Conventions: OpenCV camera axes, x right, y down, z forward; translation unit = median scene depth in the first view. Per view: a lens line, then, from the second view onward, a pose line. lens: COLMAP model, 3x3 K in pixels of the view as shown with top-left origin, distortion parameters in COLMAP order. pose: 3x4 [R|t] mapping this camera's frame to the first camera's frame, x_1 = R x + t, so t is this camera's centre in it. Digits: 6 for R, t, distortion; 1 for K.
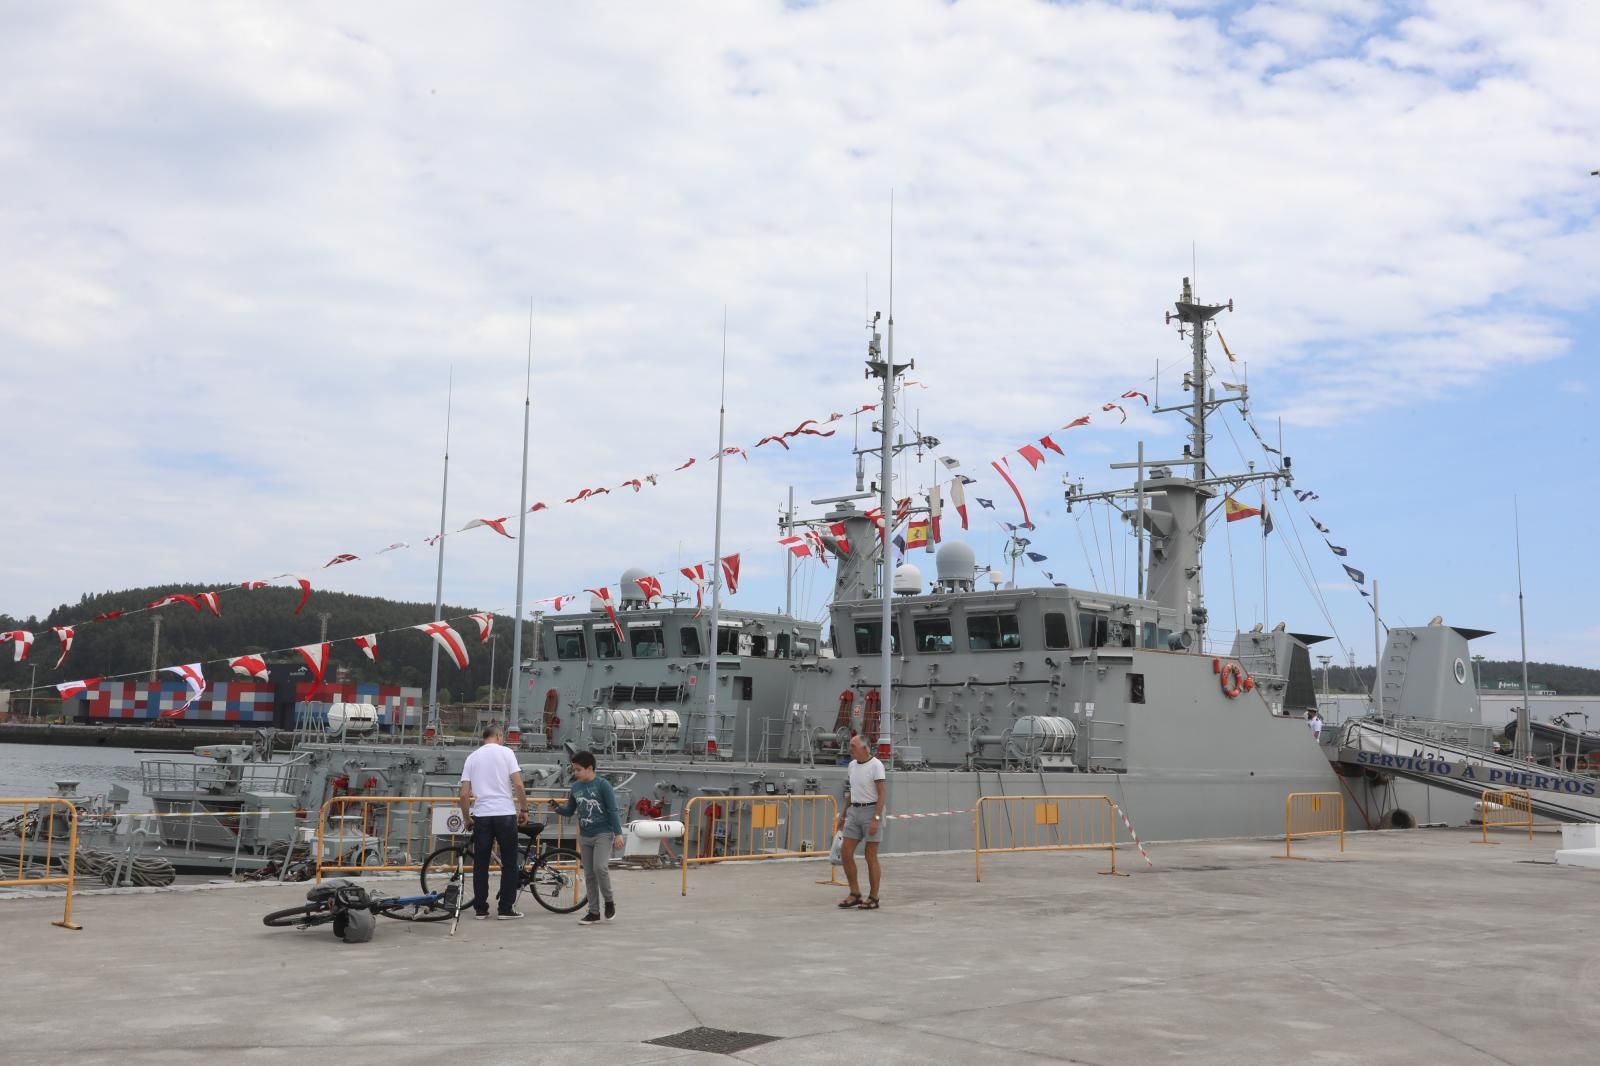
lens RADIAL K [[1574.8, 0, 800.0], [0, 1574.8, 533.0], [0, 0, 1]] dist [-0.016320, 0.000940]
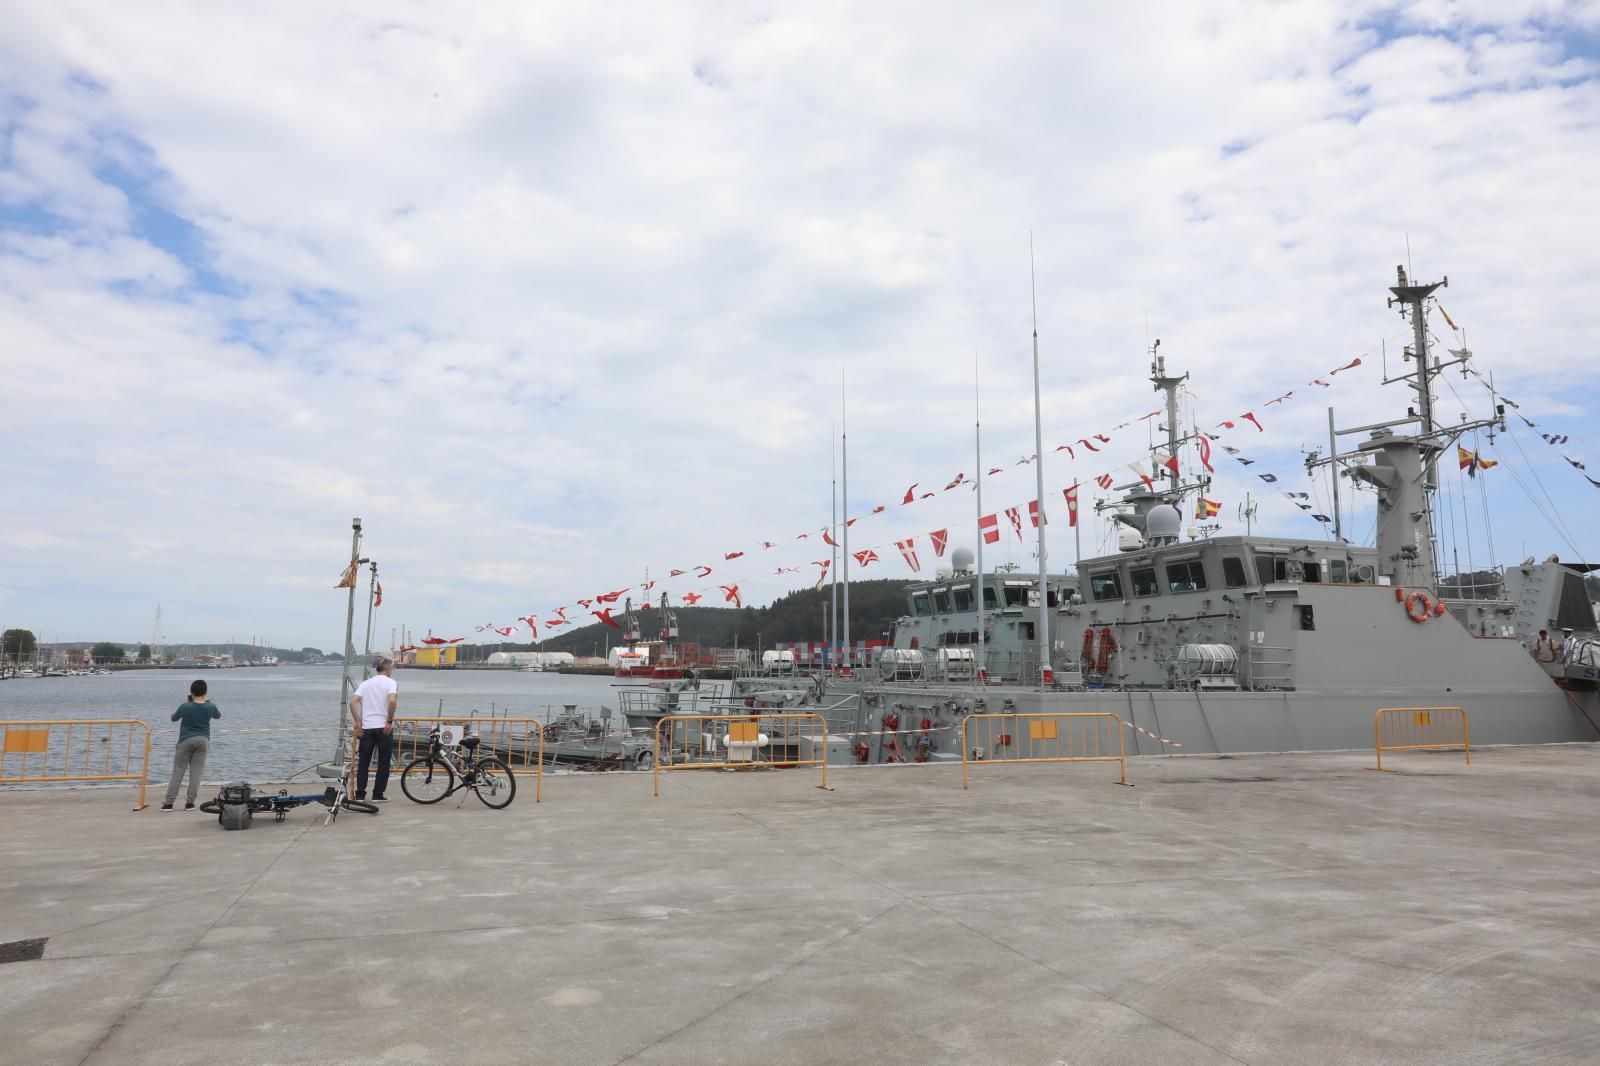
lens RADIAL K [[1012.5, 0, 783.3], [0, 1012.5, 540.5], [0, 0, 1]] dist [-0.033681, 0.021682]
pose [[0.896634, -0.075718, -0.436251, 0.151030], [0.075757, 0.996976, -0.017336, 0.020542], [0.436244, -0.017505, 0.899658, 0.134013]]
